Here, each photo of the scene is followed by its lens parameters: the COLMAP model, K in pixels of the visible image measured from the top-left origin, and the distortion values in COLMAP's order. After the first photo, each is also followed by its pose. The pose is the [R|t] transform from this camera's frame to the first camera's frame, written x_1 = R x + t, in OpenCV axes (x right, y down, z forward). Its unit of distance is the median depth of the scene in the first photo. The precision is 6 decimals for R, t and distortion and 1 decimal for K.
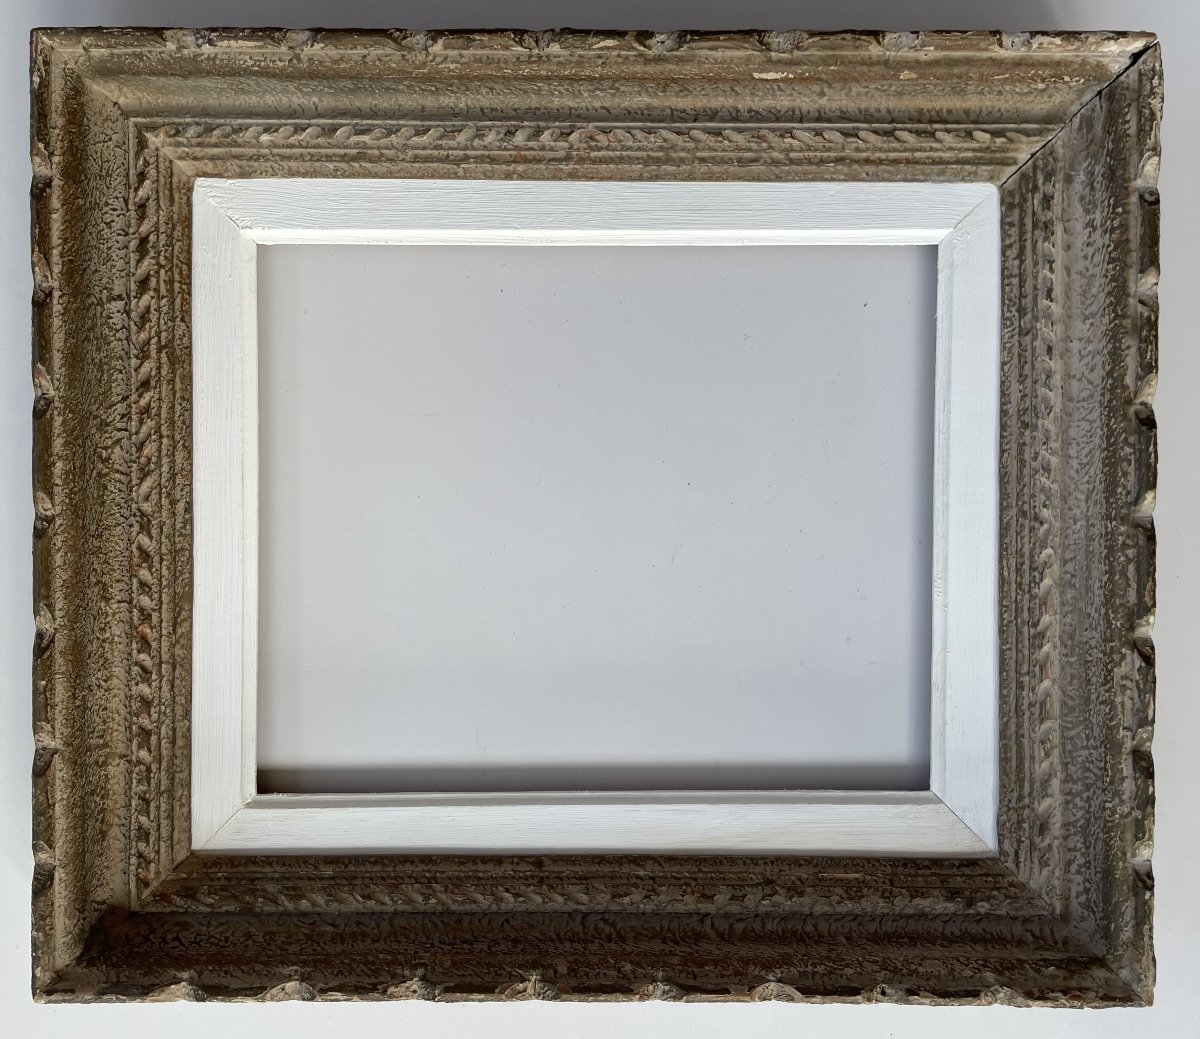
lens RADIAL K [[1068.4, 0, 600.0], [0, 1068.4, 519.5], [0, 0, 1]] dist [0.071339, -0.121562]
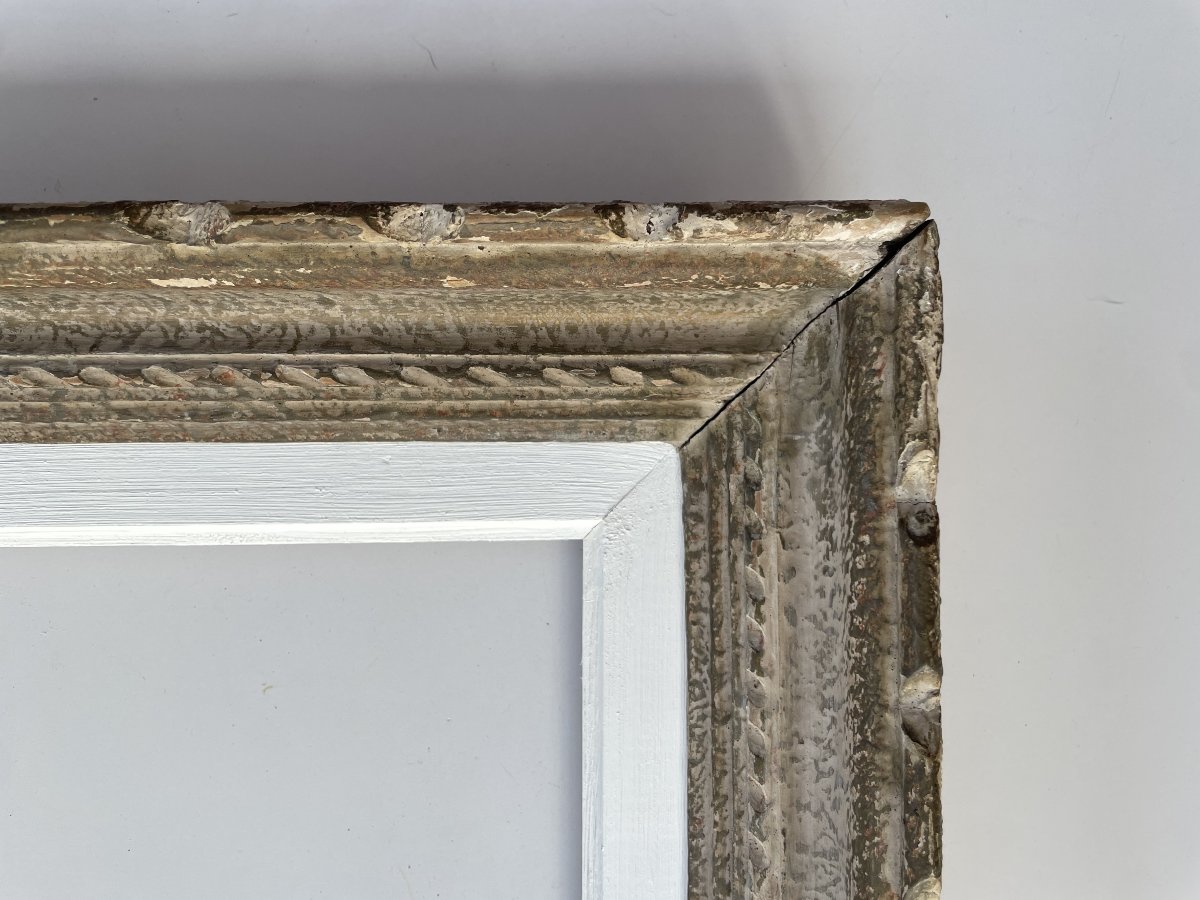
lens RADIAL K [[939.5, 0, 600.0], [0, 939.5, 450.0], [0, 0, 1]] dist [0.072918, -0.149915]
pose [[0.999835, -0.006134, 0.017125, 0.331513], [0.006601, 0.999605, -0.027320, -0.304627], [-0.016951, 0.027429, 0.999480, 0.523876]]
